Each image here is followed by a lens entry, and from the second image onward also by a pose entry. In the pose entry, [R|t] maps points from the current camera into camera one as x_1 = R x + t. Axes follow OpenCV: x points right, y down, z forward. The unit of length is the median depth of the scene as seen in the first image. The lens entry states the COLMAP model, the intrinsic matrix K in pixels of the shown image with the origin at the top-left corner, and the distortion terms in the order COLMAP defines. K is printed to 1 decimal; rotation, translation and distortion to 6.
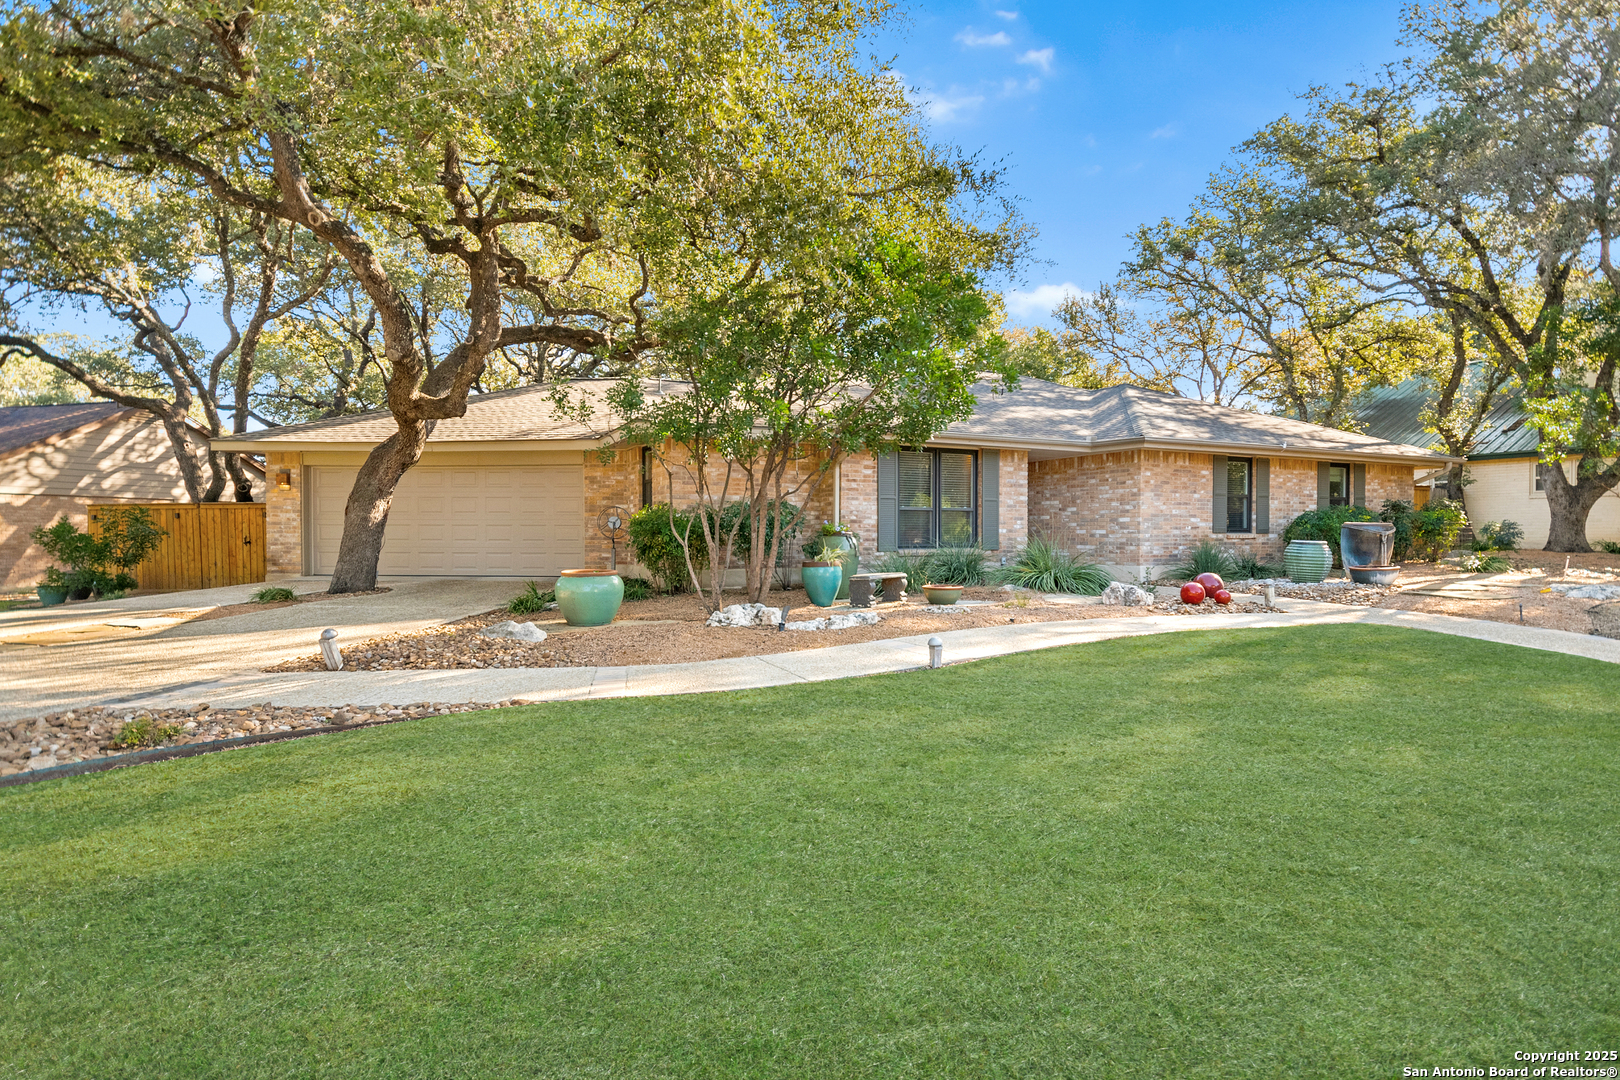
lens RADIAL K [[850.8, 0, 810.0], [0, 850.8, 540.0], [0, 0, 1]] dist [-0.001520, 0.019477]
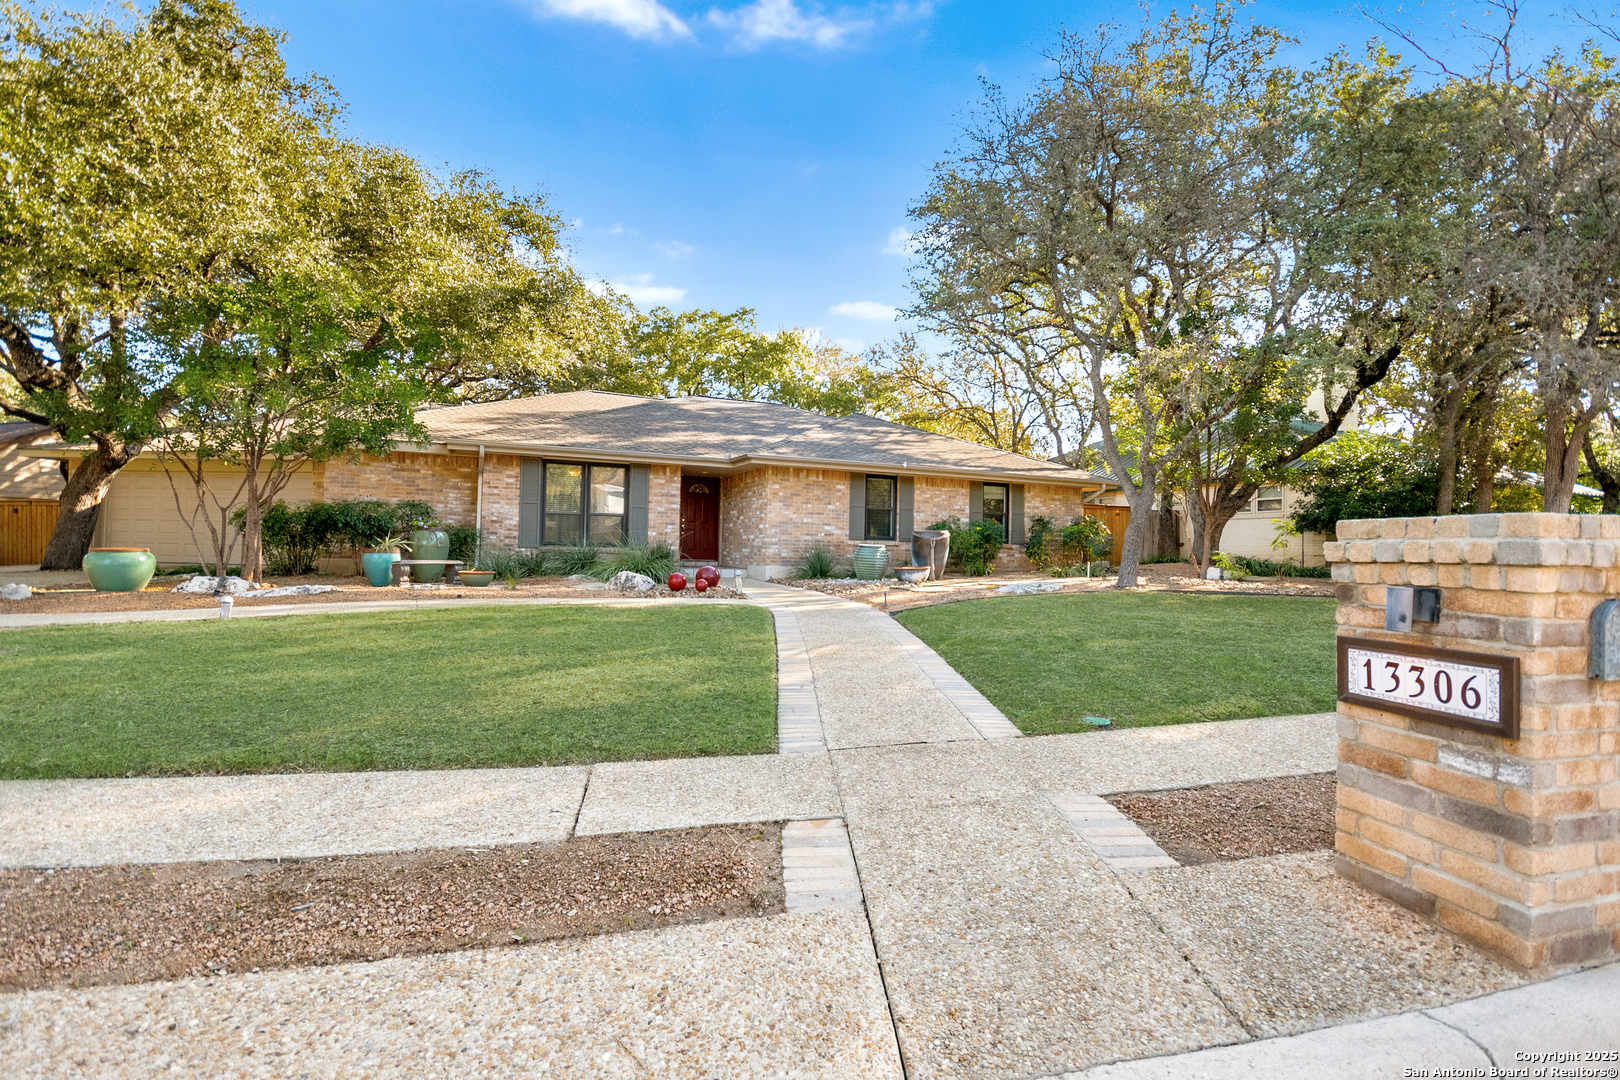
lens RADIAL K [[769.4, 0, 814.0], [0, 769.4, 532.0], [0, 0, 1]] dist [-0.000673, 0.000032]
pose [[0.998449, 0.017792, -0.052749, 0.483131], [-0.019681, 0.999175, -0.035514, 0.019486], [0.052074, 0.036497, 0.997976, -0.044915]]
